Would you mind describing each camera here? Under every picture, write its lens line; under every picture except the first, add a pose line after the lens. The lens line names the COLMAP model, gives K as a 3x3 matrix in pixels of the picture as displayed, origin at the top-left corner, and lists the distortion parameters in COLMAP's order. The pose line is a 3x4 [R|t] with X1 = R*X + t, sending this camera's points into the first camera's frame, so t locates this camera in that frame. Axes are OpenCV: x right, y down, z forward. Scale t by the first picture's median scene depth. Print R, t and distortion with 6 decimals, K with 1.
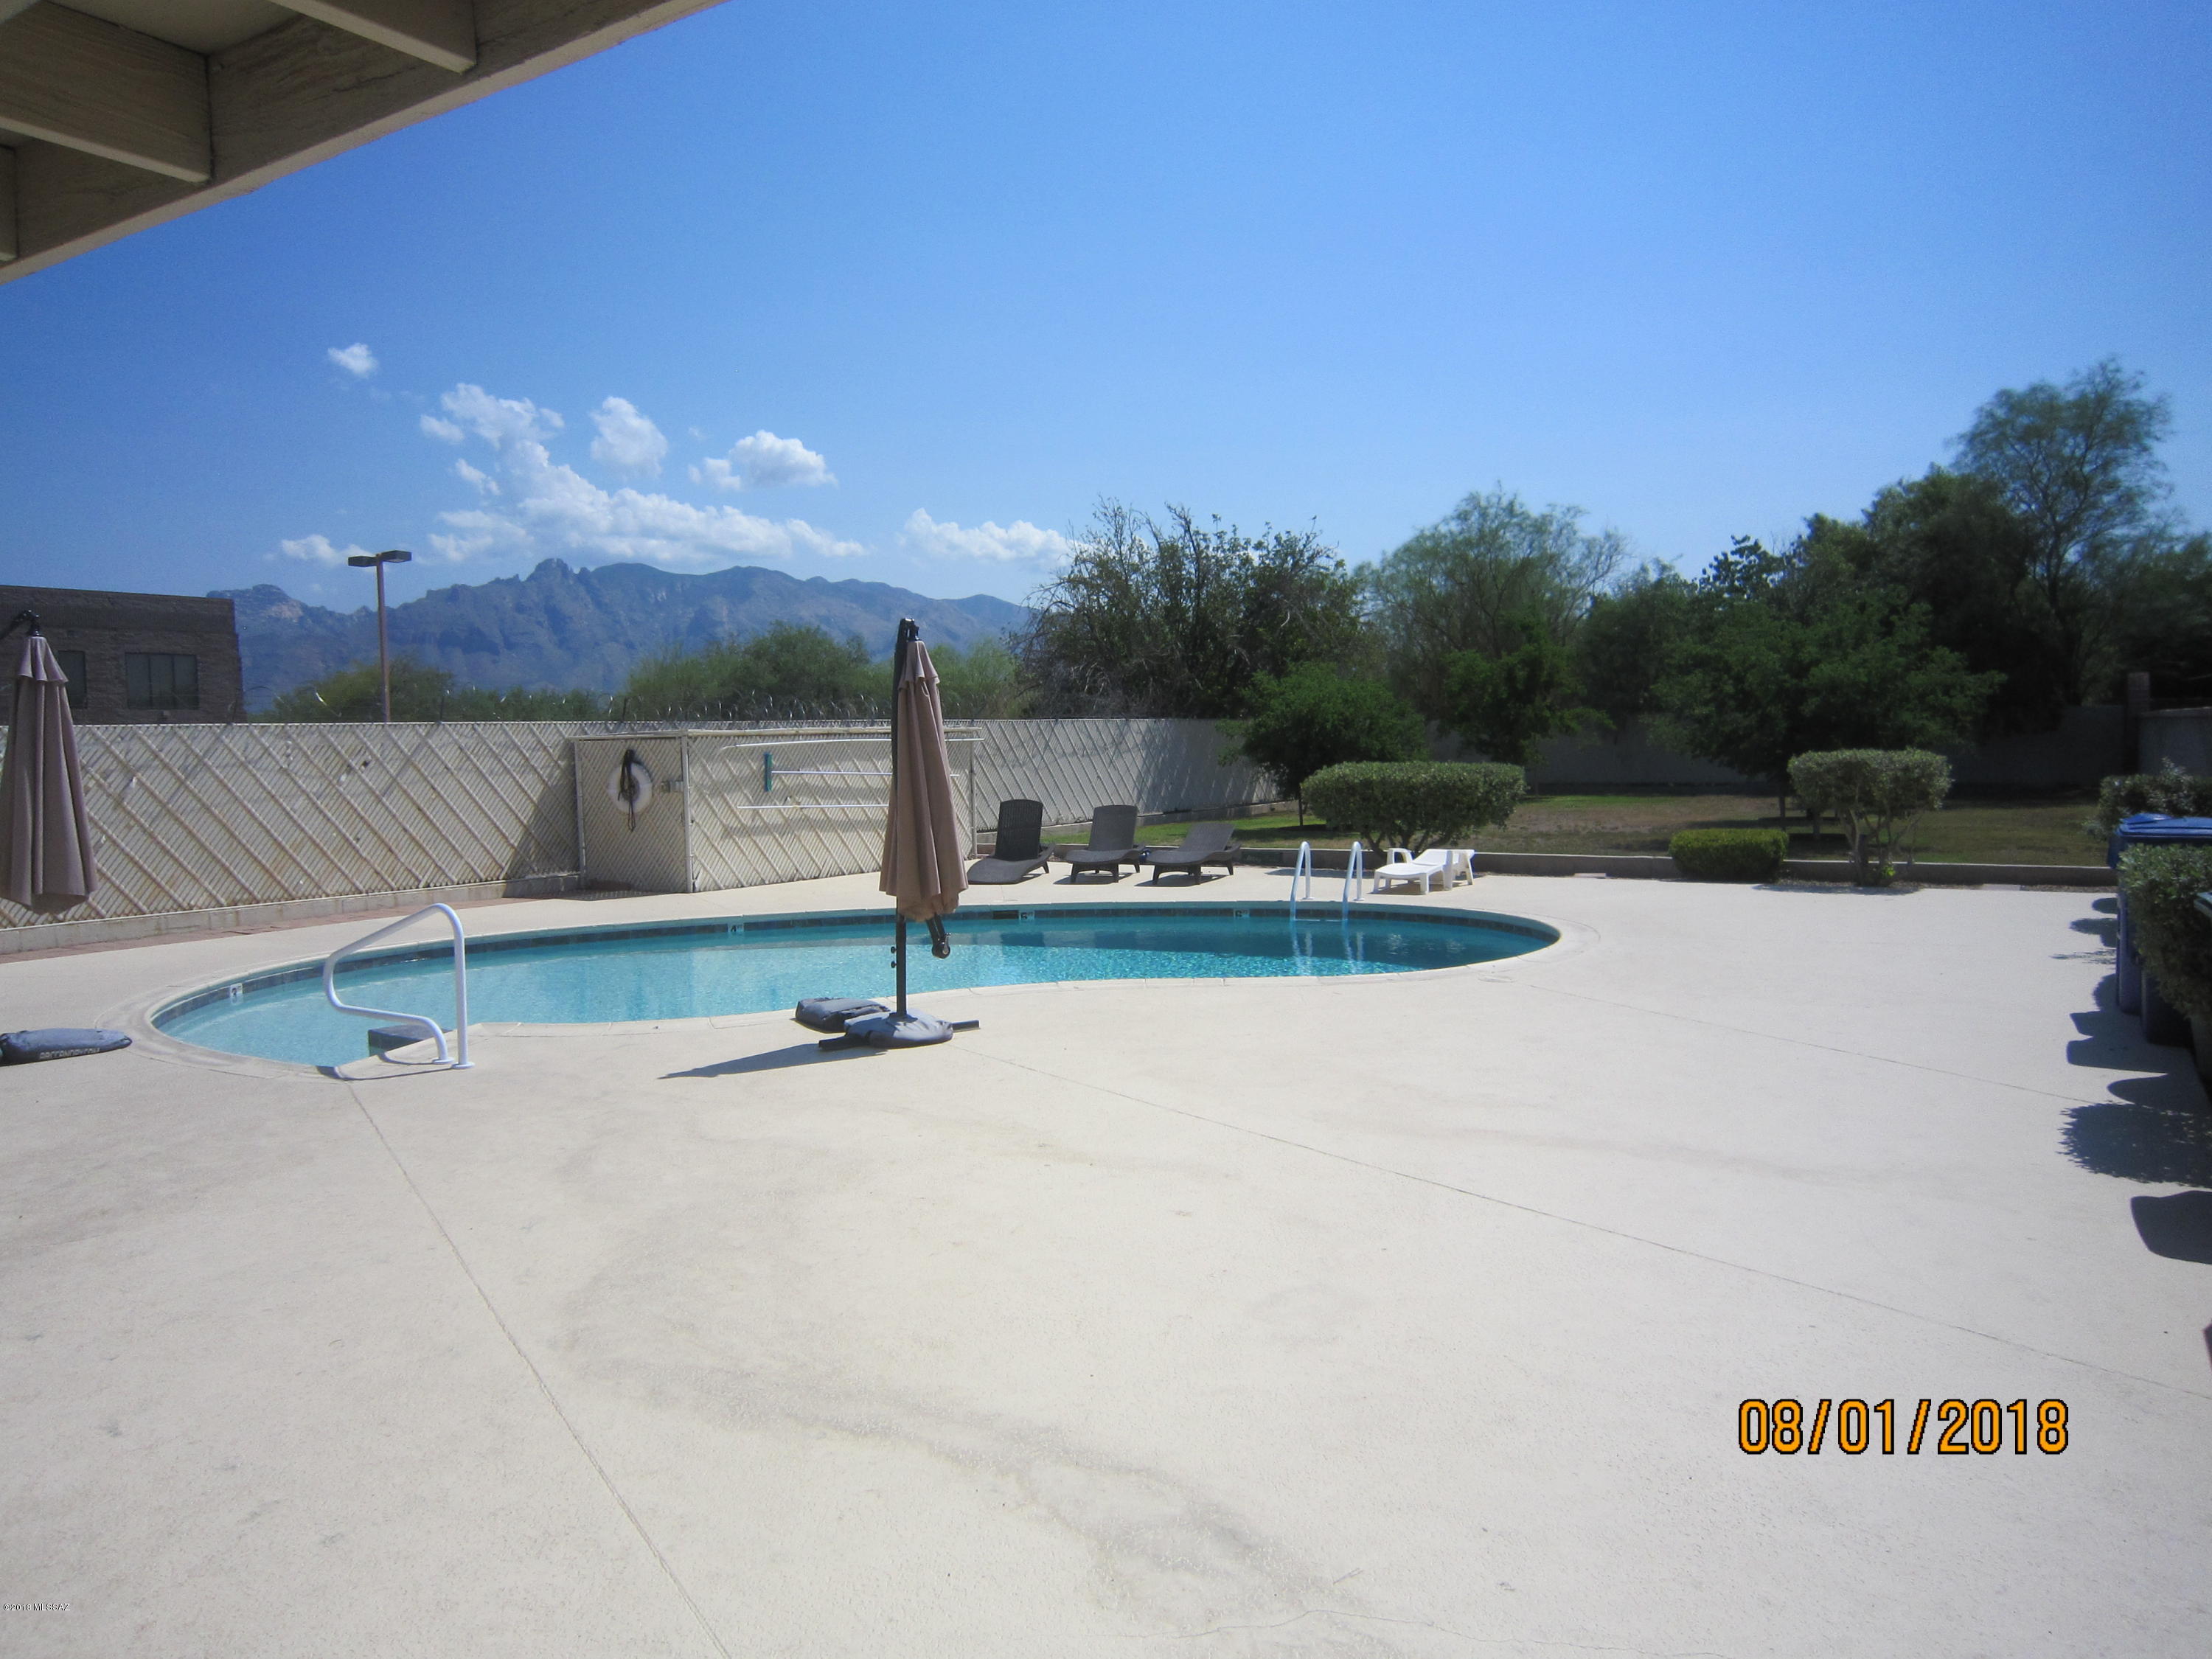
lens RADIAL K [[1574.4, 0, 1104.6], [0, 1574.4, 837.1], [0, 0, 1]] dist [-0.057489, 0.026916]
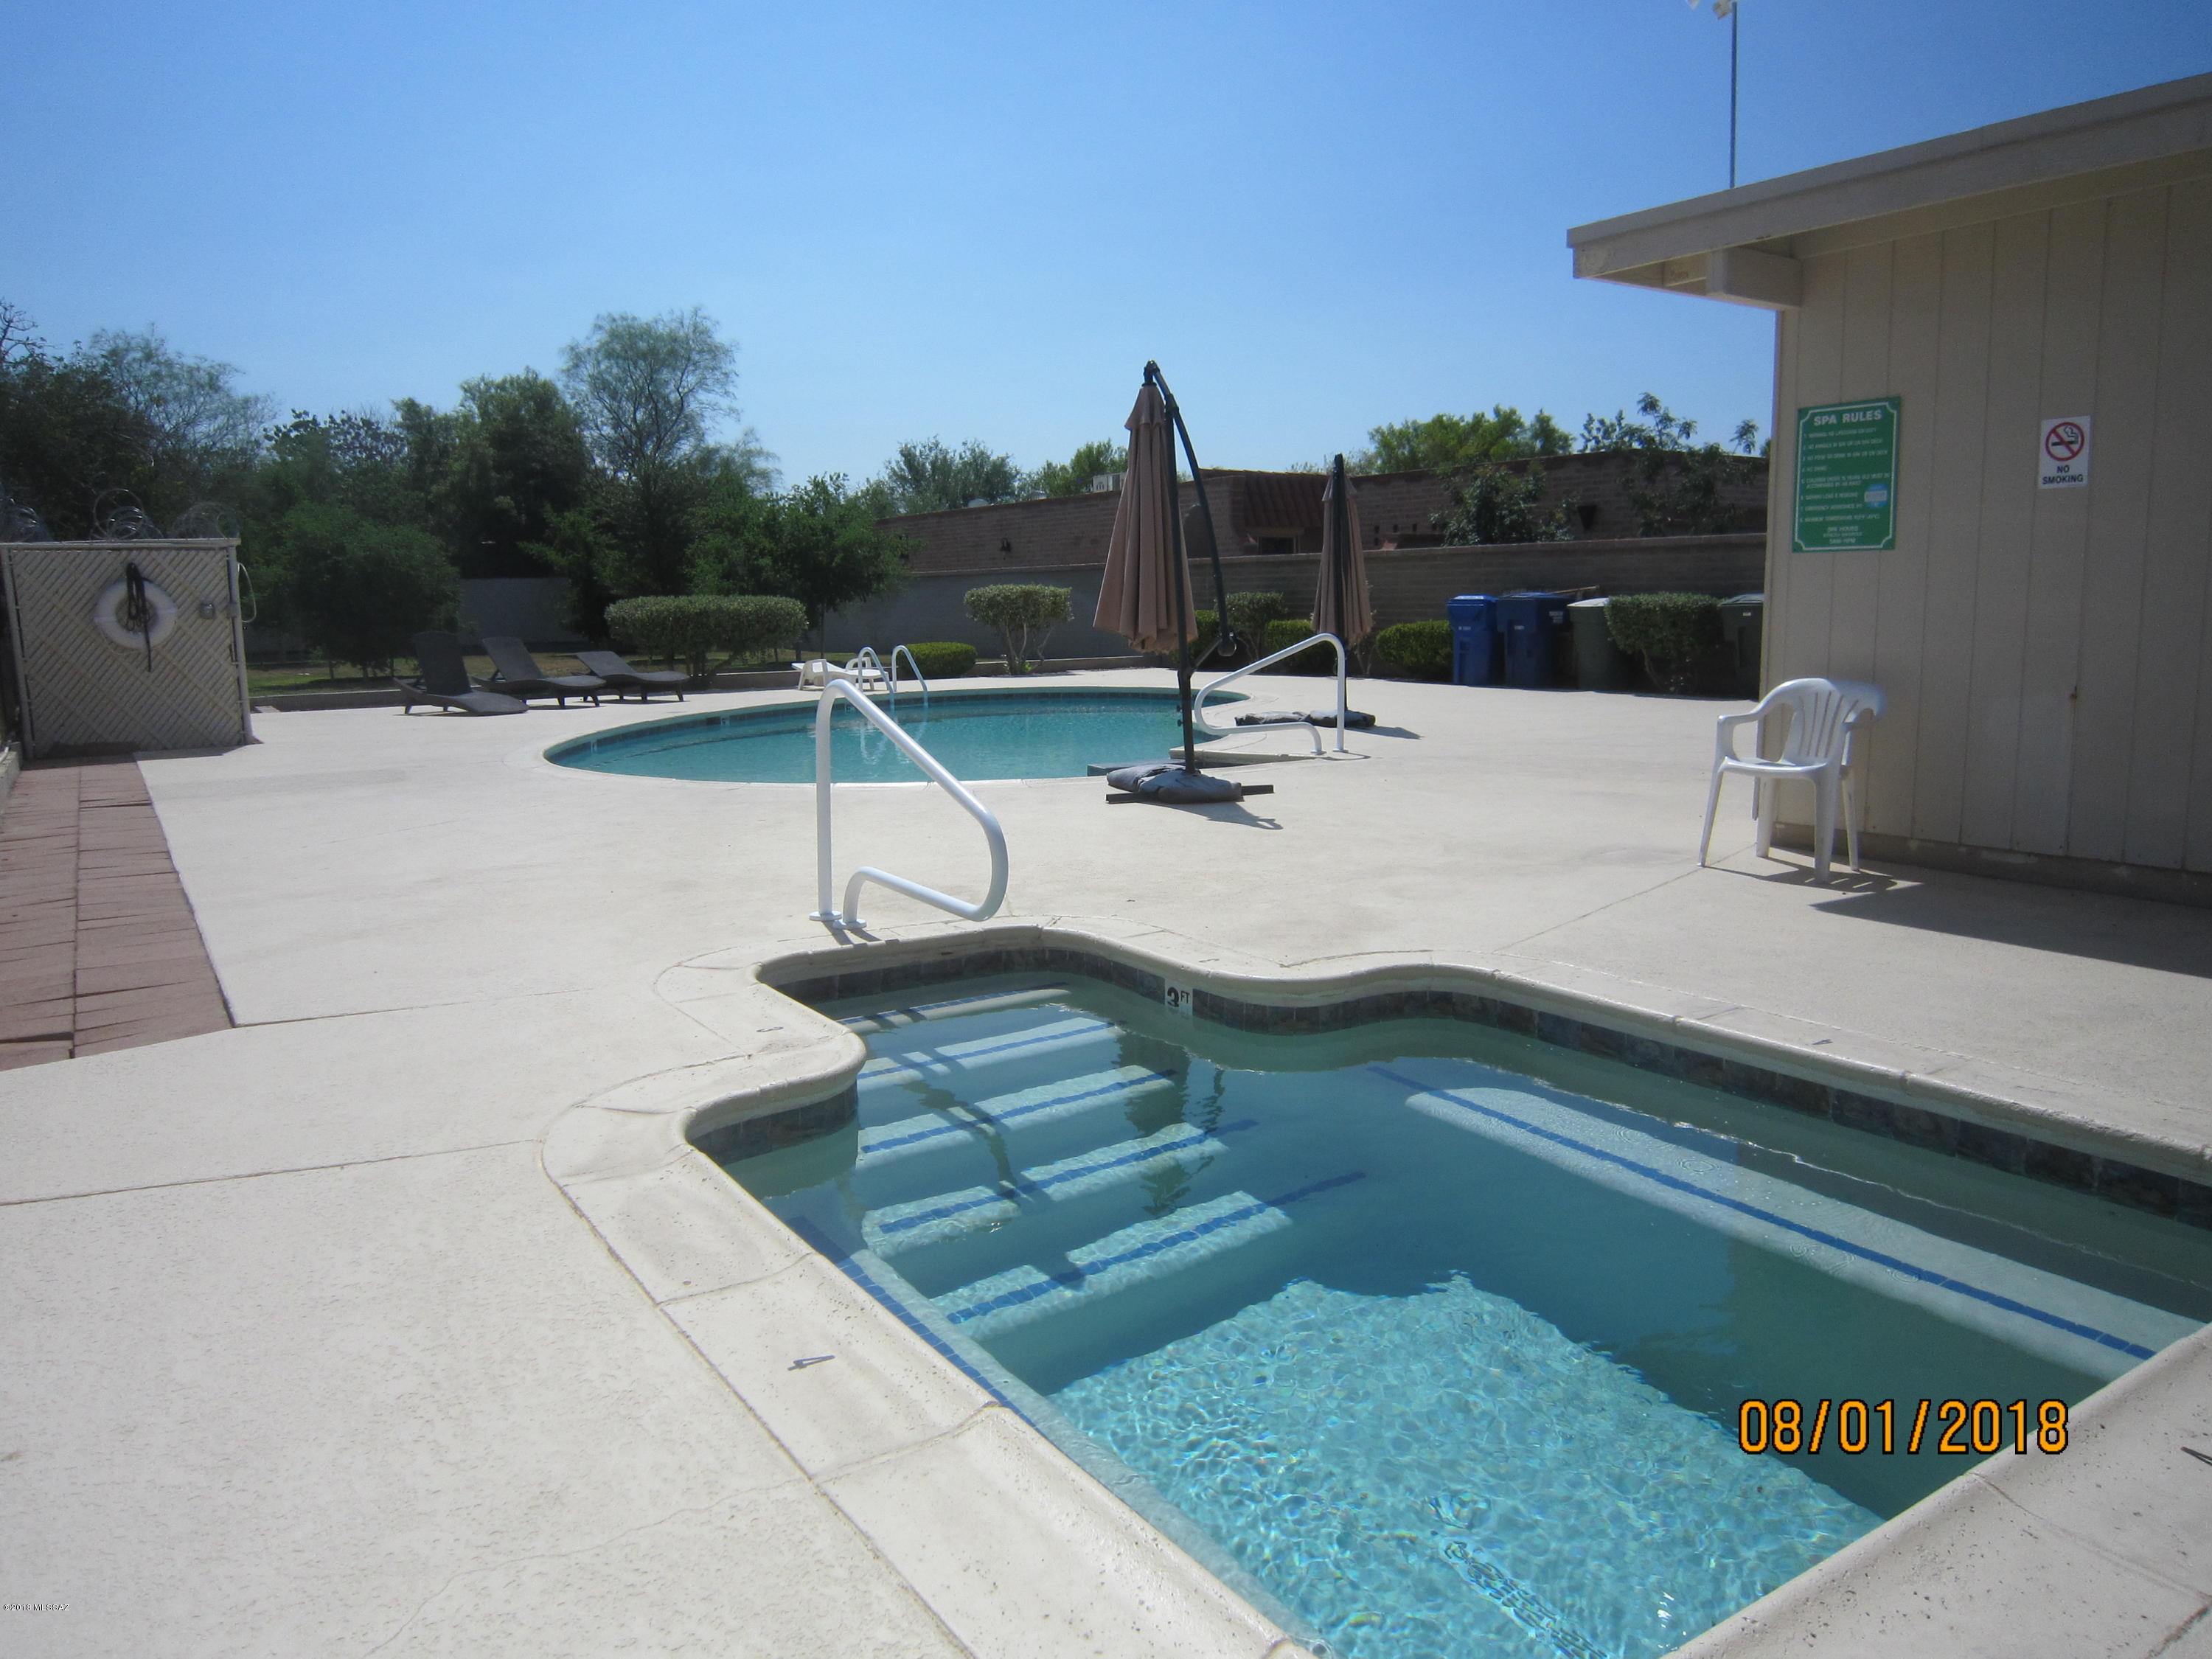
lens RADIAL K [[1574.4, 0, 1094.4], [0, 1574.4, 834.3], [0, 0, 1]] dist [-0.057489, 0.026916]
pose [[0.428670, -0.122213, 0.895157, -0.759296], [0.066502, 0.992389, 0.103642, 0.026972], [-0.901010, 0.015102, 0.433534, 0.247079]]
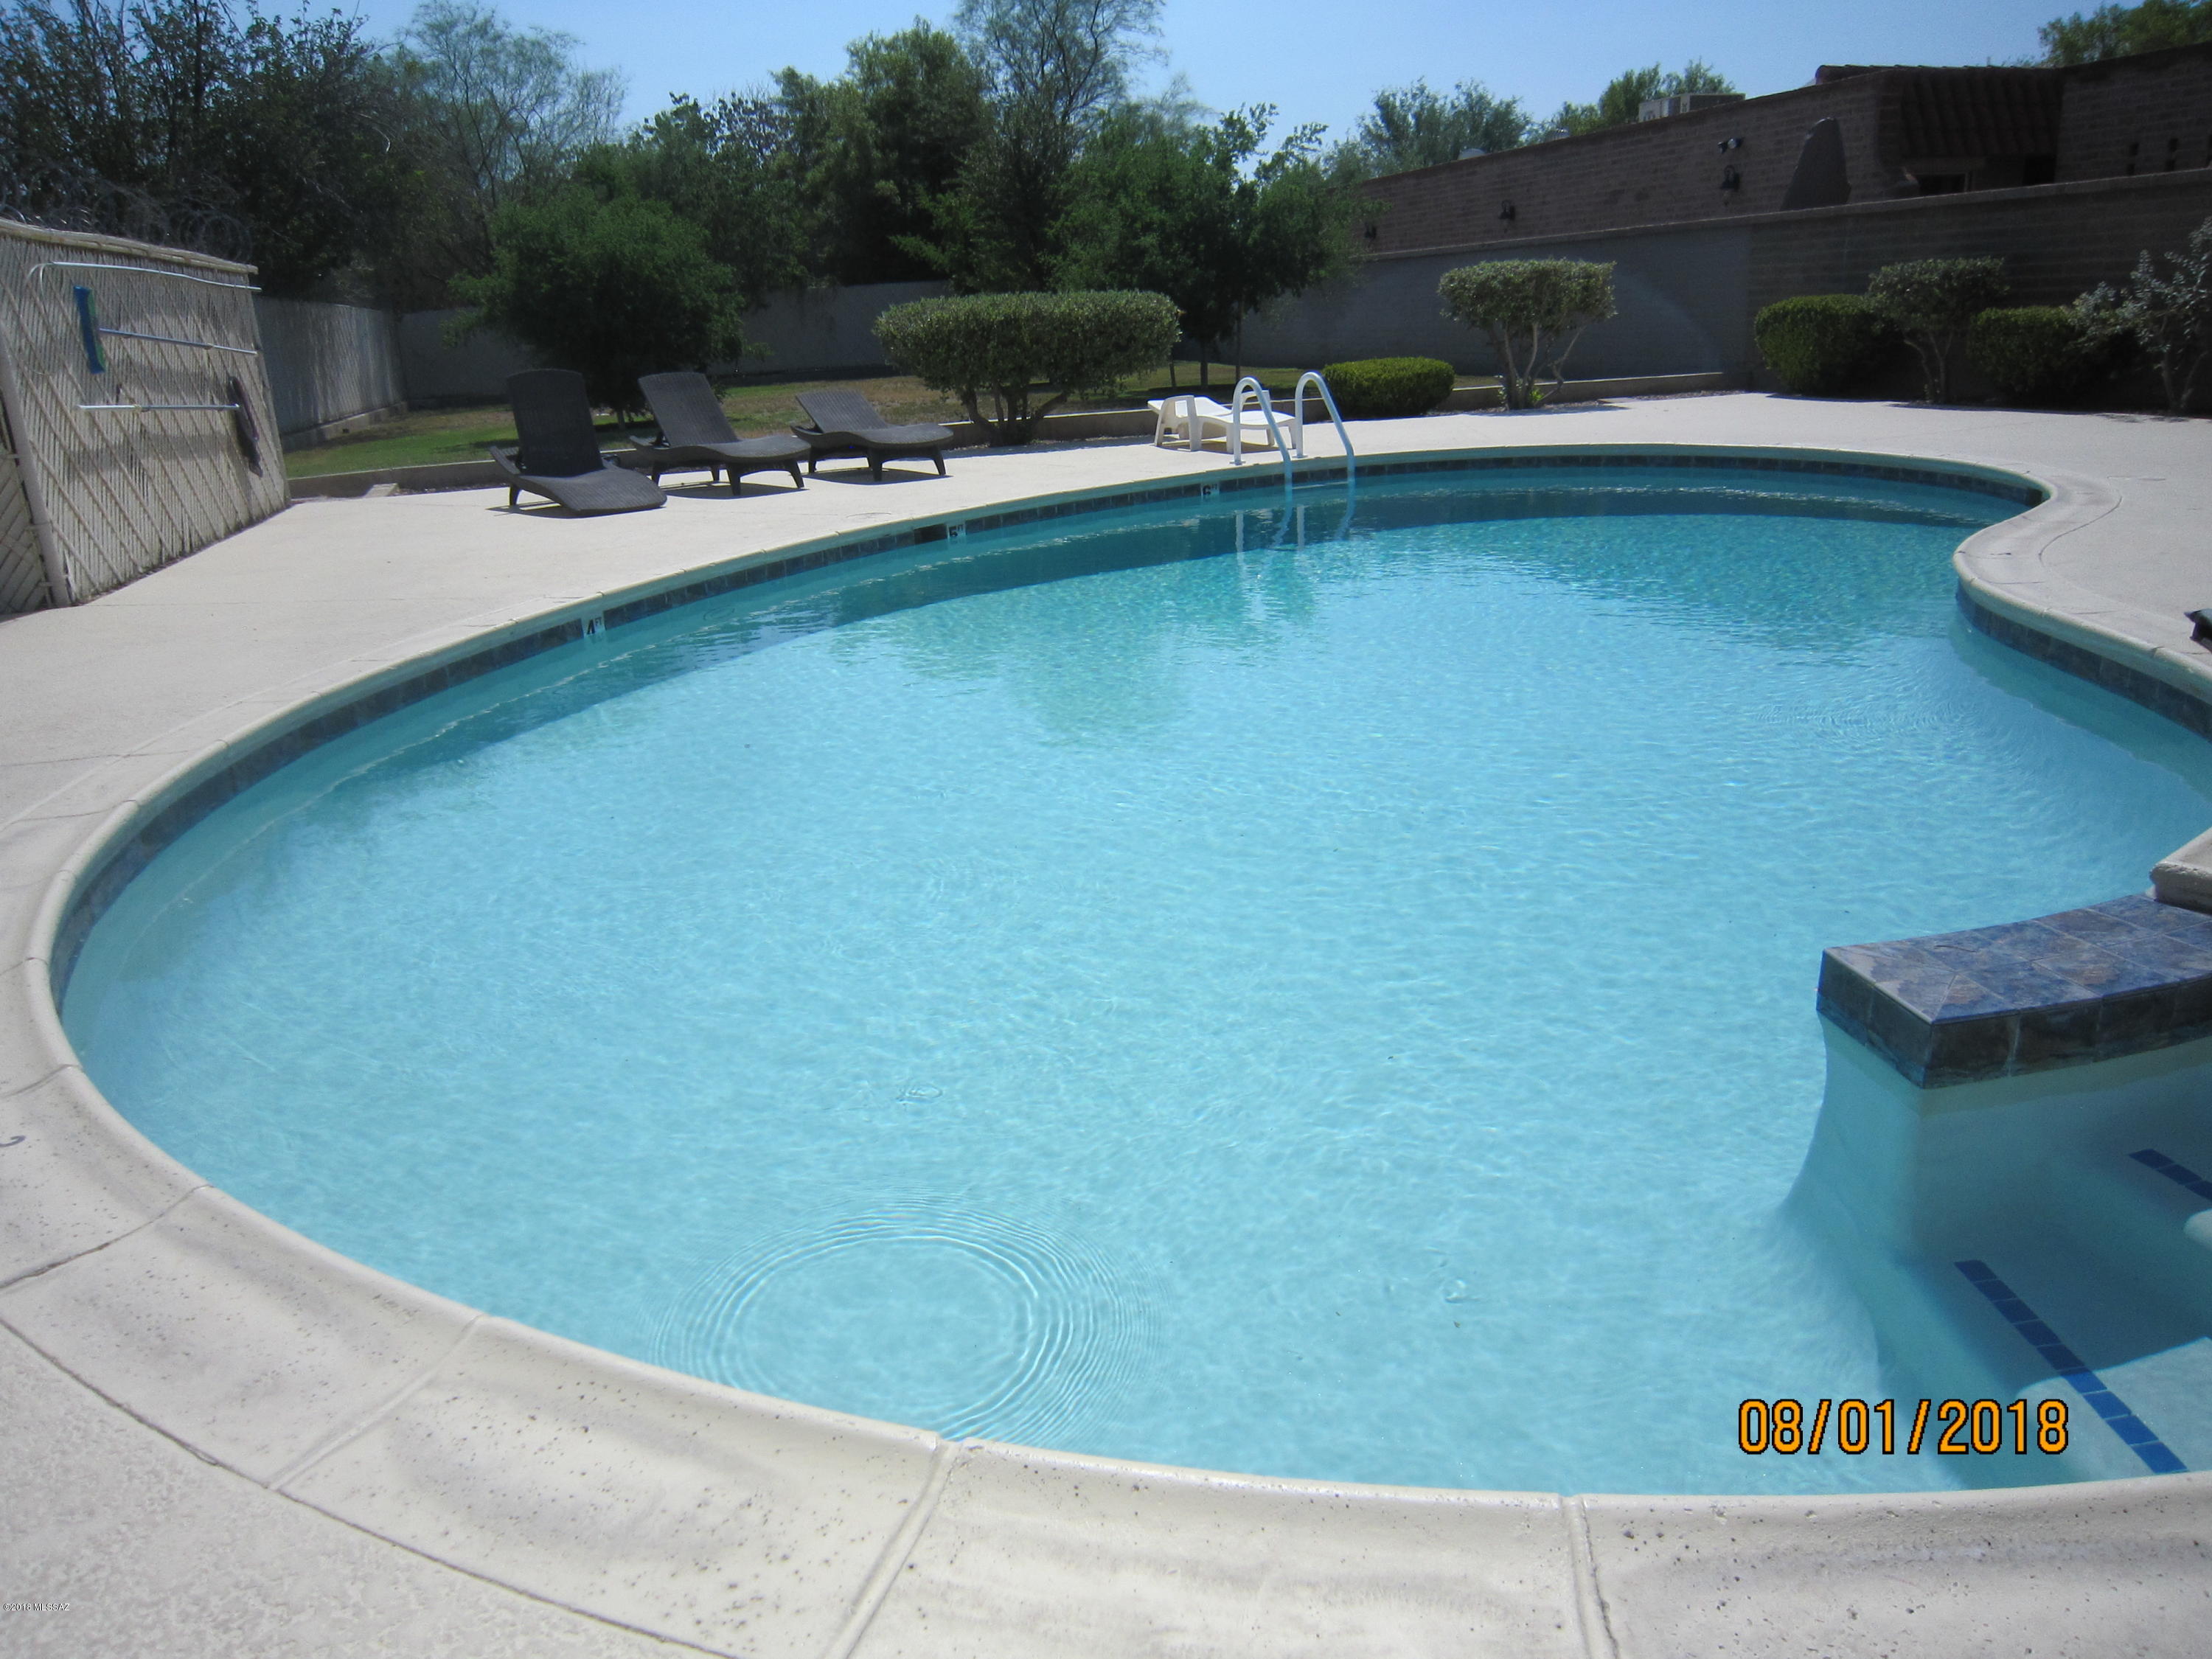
lens RADIAL K [[1574.4, 0, 1102.7], [0, 1574.4, 823.4], [0, 0, 1]] dist [-0.057489, 0.026916]
pose [[0.672307, -0.244250, 0.698817, -0.366805], [0.086525, 0.963457, 0.253503, 0.009731], [-0.735199, -0.109967, 0.668872, 0.461430]]
